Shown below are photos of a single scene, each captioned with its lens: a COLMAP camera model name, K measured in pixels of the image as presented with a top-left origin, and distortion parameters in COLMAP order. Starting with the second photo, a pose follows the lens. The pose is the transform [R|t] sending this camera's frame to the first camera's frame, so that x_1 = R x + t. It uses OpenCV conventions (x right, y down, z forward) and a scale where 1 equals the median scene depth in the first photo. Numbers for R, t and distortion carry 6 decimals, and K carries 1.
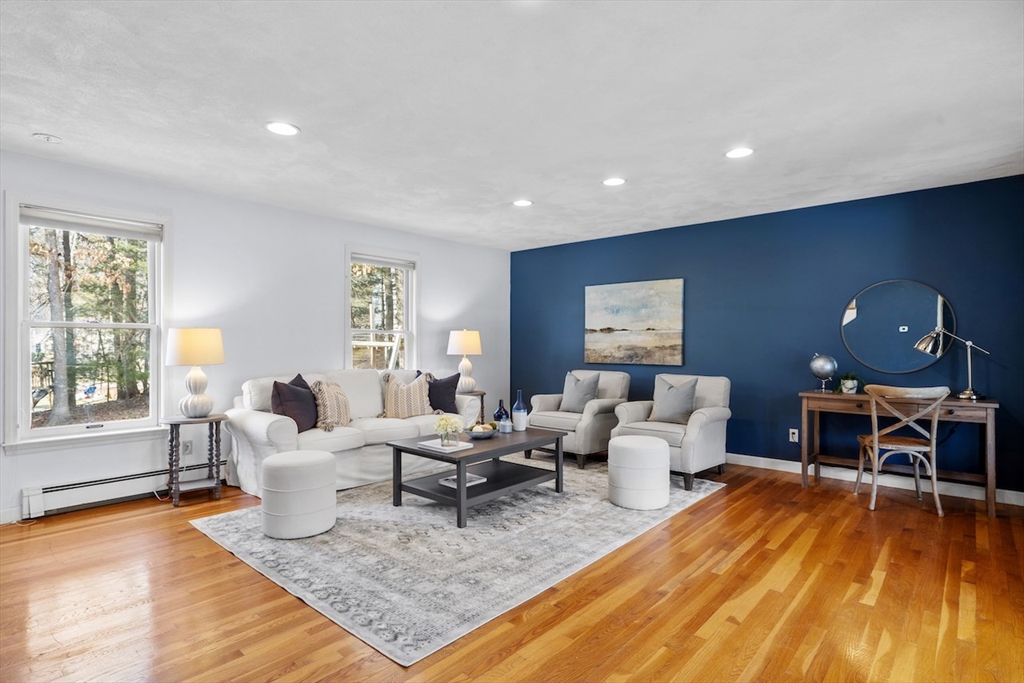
lens RADIAL K [[529.0, 0, 511.8], [0, 529.0, 340.4], [0, 0, 1]] dist [0.005434, 0.000640]
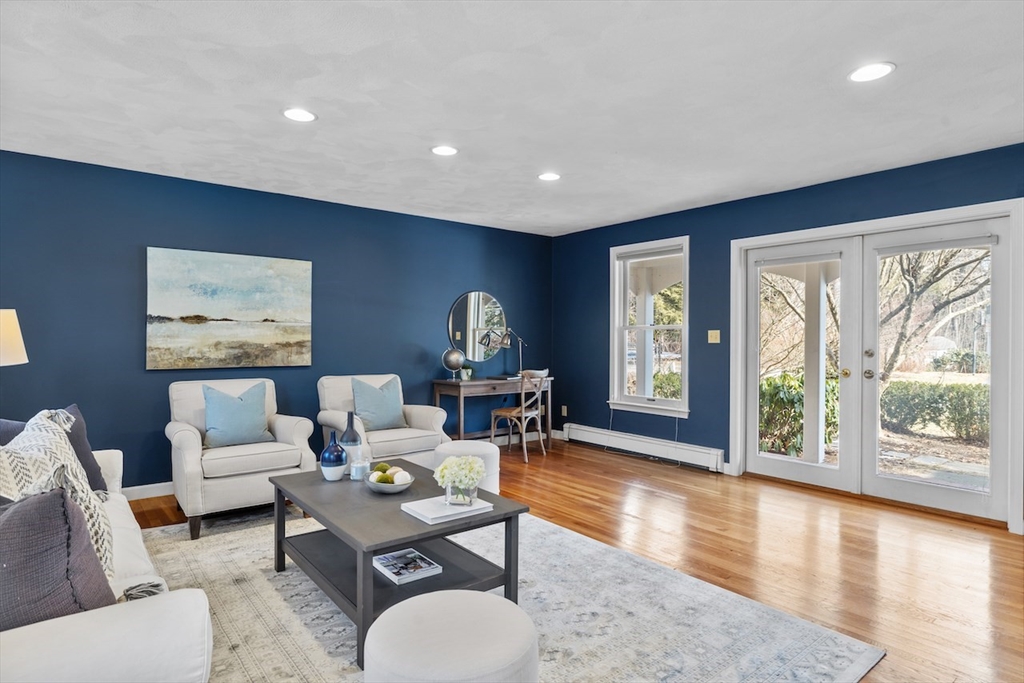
lens RADIAL K [[554.8, 0, 511.6], [0, 554.8, 343.4], [0, 0, 1]] dist [-0.002156, -0.000723]
pose [[0.177110, -0.006901, 0.984167, -0.467828], [-0.006189, 0.999948, 0.008125, 0.003312], [-0.984172, -0.007530, 0.177058, 0.516741]]
